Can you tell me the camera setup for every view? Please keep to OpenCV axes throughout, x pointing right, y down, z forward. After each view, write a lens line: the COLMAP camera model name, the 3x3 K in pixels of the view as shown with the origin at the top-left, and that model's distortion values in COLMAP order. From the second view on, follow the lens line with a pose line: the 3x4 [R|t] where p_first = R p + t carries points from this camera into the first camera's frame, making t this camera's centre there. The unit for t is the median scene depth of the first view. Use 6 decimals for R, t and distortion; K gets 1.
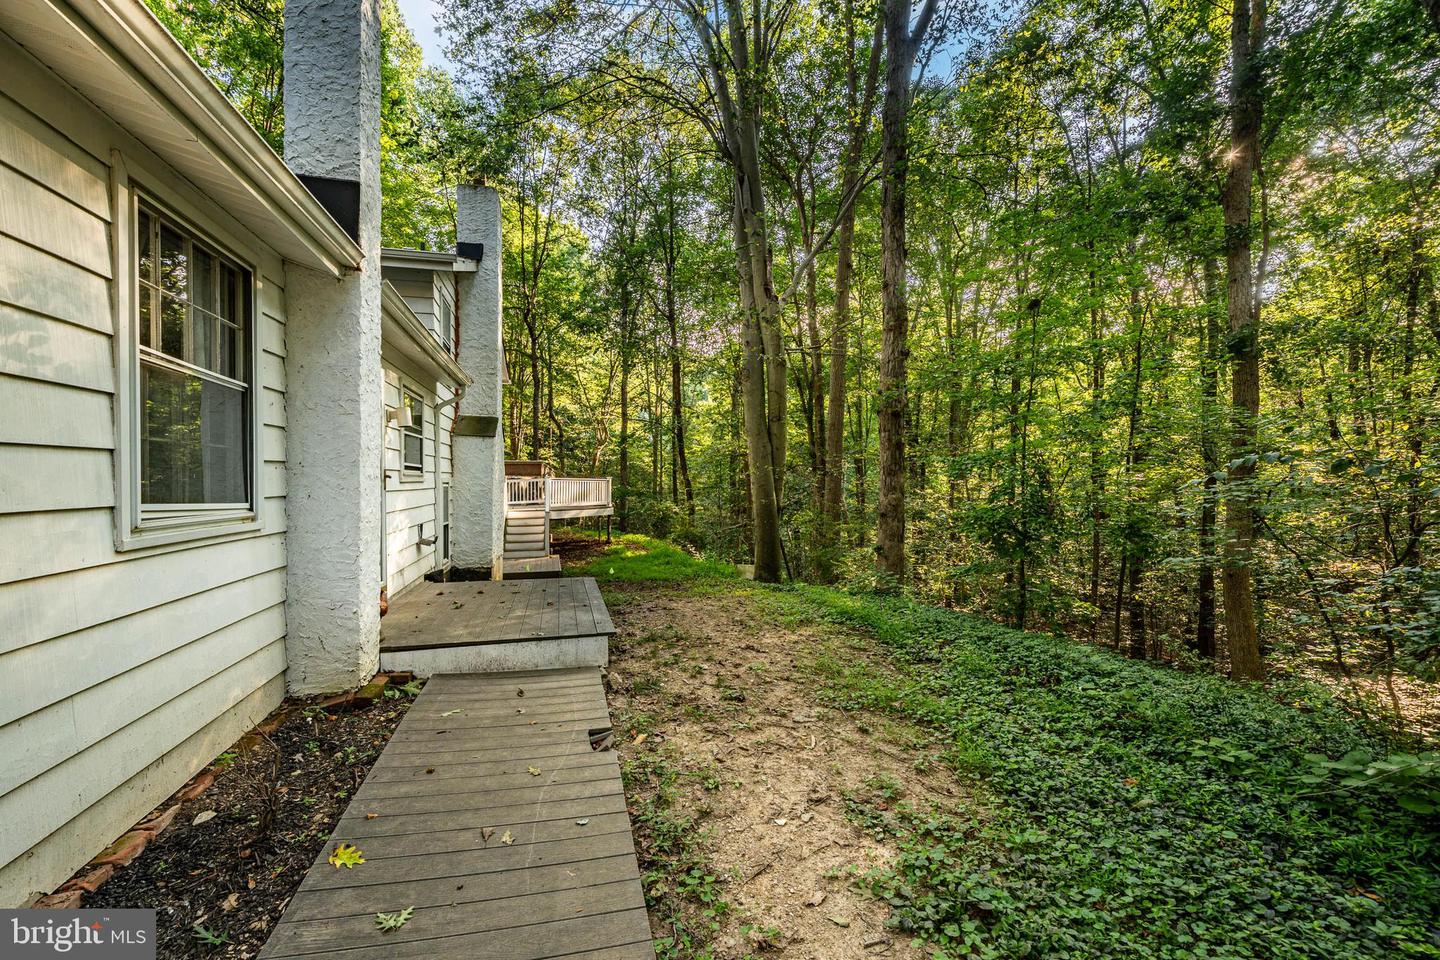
lens RADIAL K [[603.7, 0, 713.5], [0, 603.7, 479.7], [0, 0, 1]] dist [-0.000169, -0.000135]
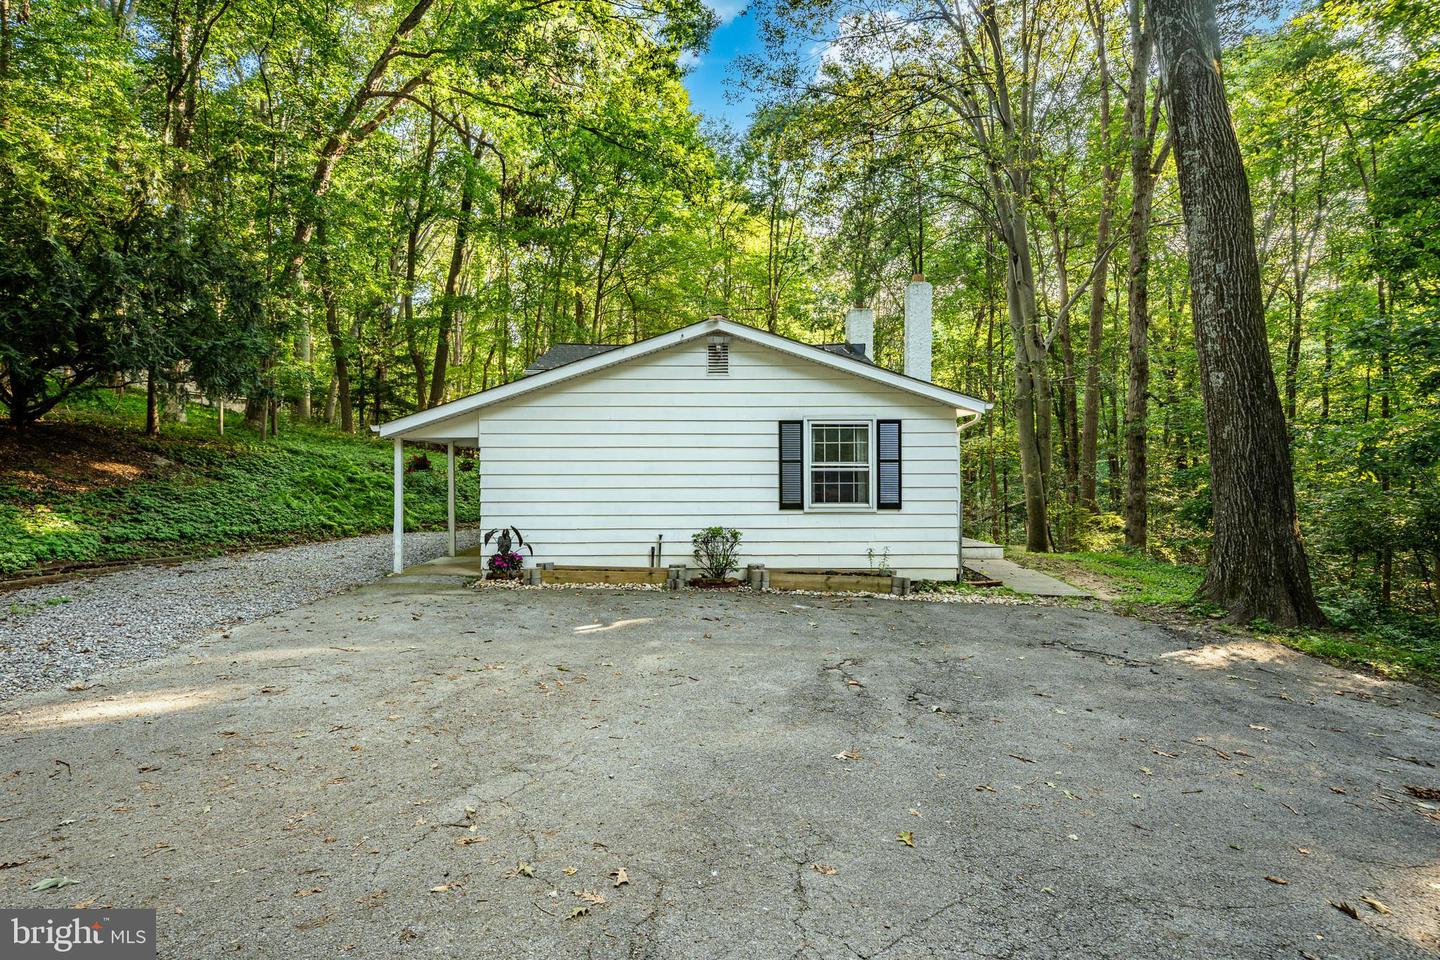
lens RADIAL K [[751.1, 0, 710.8], [0, 751.1, 471.2], [0, 0, 1]] dist [0.013745, 0.001903]
pose [[0.967532, 0.000393, -0.252746, -0.095143], [0.000640, 0.999992, 0.004005, -0.014418], [0.252746, -0.004037, 0.967524, -0.410750]]
